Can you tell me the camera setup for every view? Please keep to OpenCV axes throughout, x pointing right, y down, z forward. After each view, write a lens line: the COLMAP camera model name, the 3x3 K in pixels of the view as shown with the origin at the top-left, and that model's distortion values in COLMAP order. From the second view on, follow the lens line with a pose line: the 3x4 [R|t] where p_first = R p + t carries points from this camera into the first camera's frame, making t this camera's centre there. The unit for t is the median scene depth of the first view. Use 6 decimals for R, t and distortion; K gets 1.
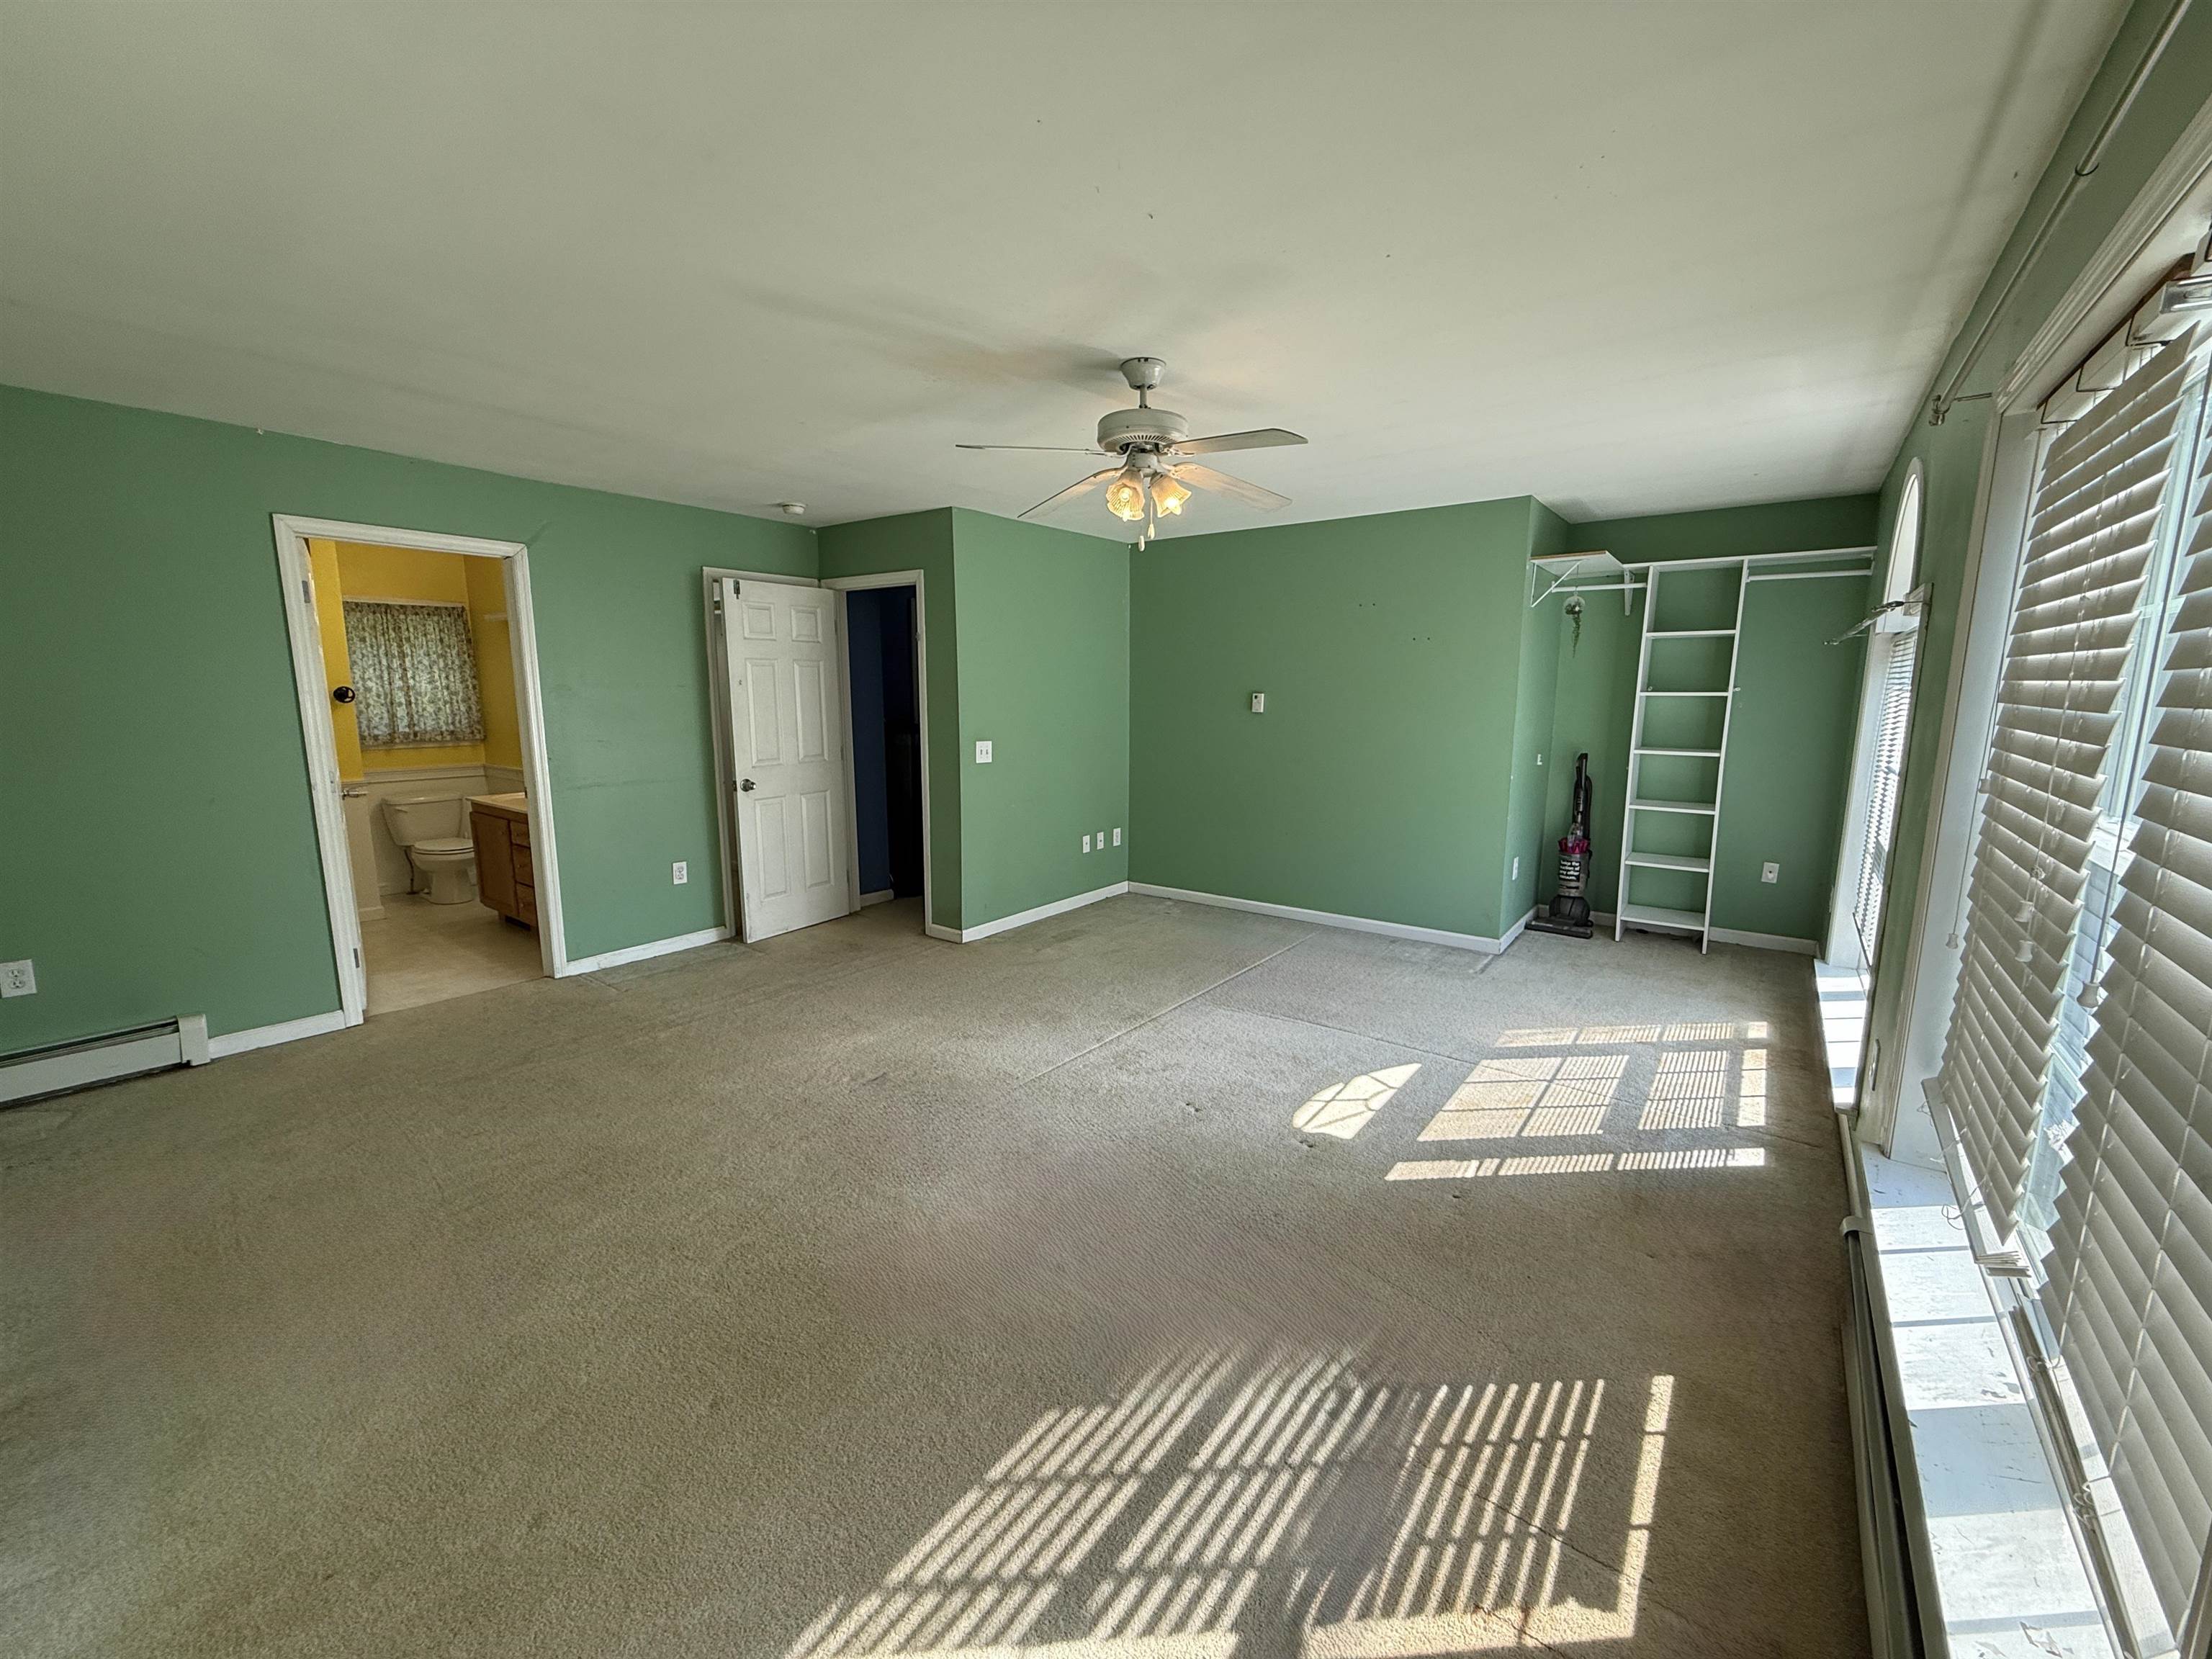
lens RADIAL K [[882.9, 0, 1096.5], [0, 882.9, 830.4], [0, 0, 1]] dist [-0.003208, 0.001785]
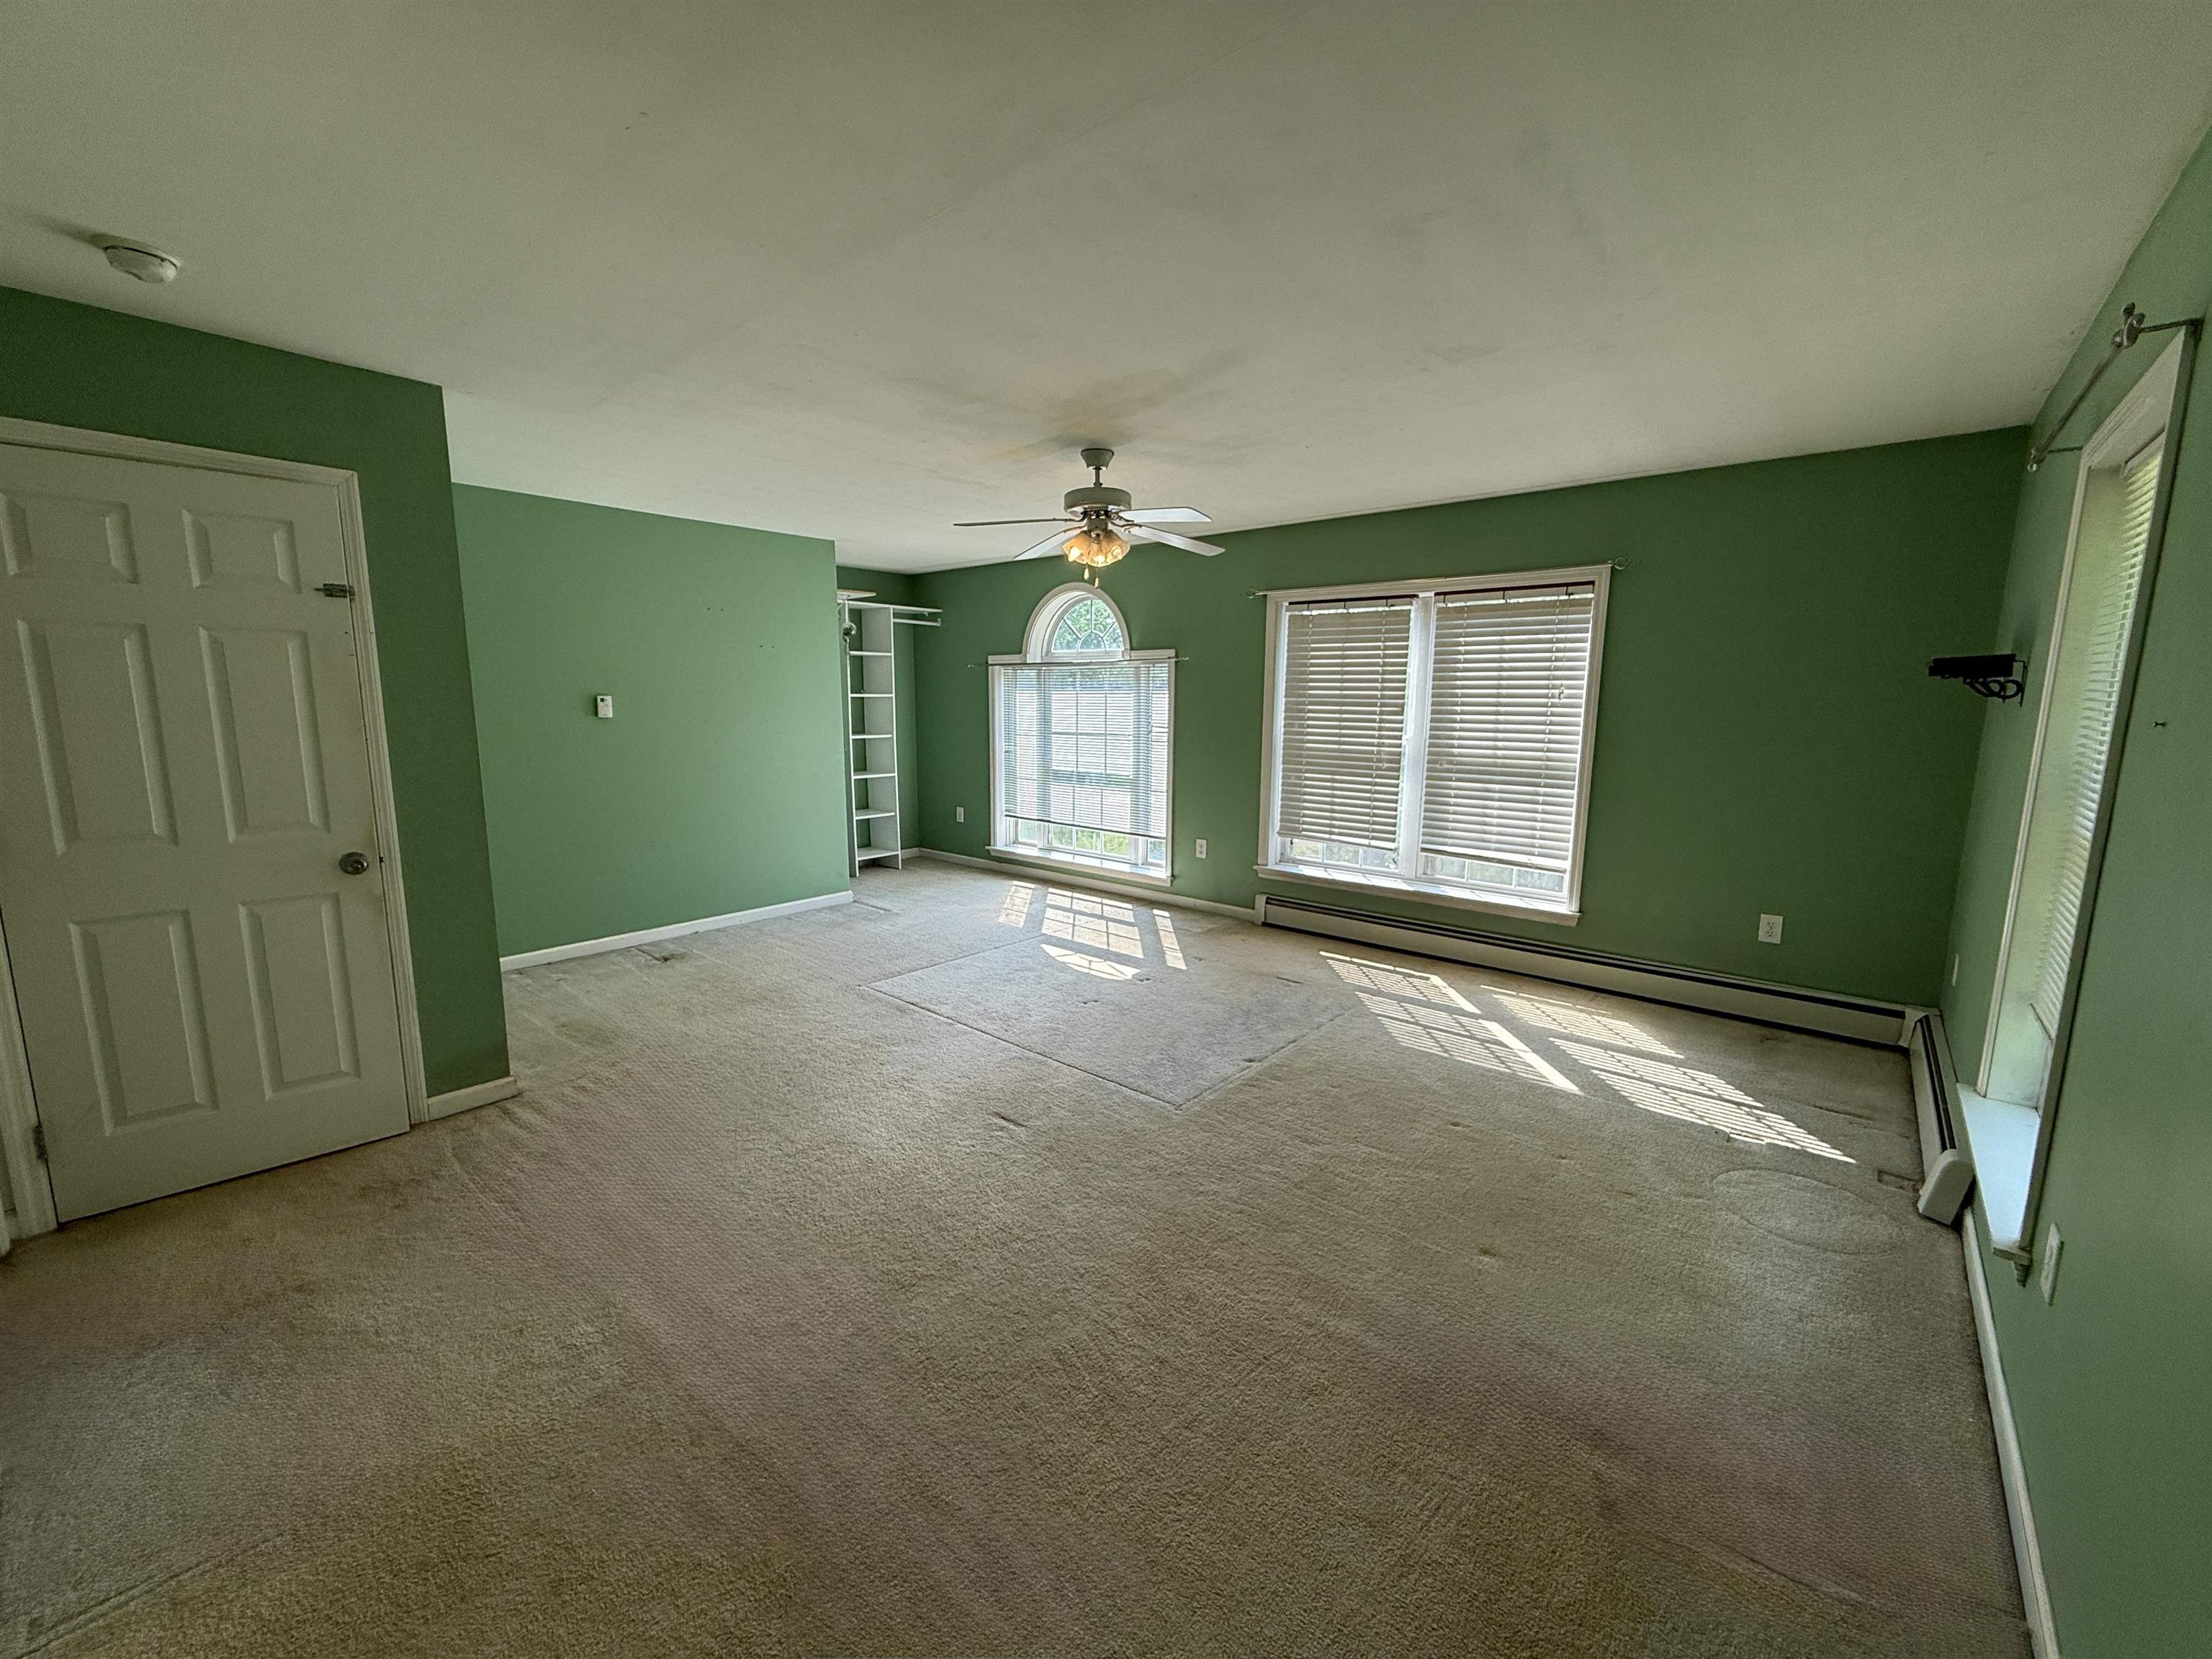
lens RADIAL K [[882.9, 0, 1089.6], [0, 882.9, 829.2], [0, 0, 1]] dist [-0.003208, 0.001785]
pose [[0.061268, -0.150234, 0.986750, -0.889151], [0.154057, 0.978184, 0.139364, -0.100084], [-0.986161, 0.143477, 0.083076, 0.639096]]
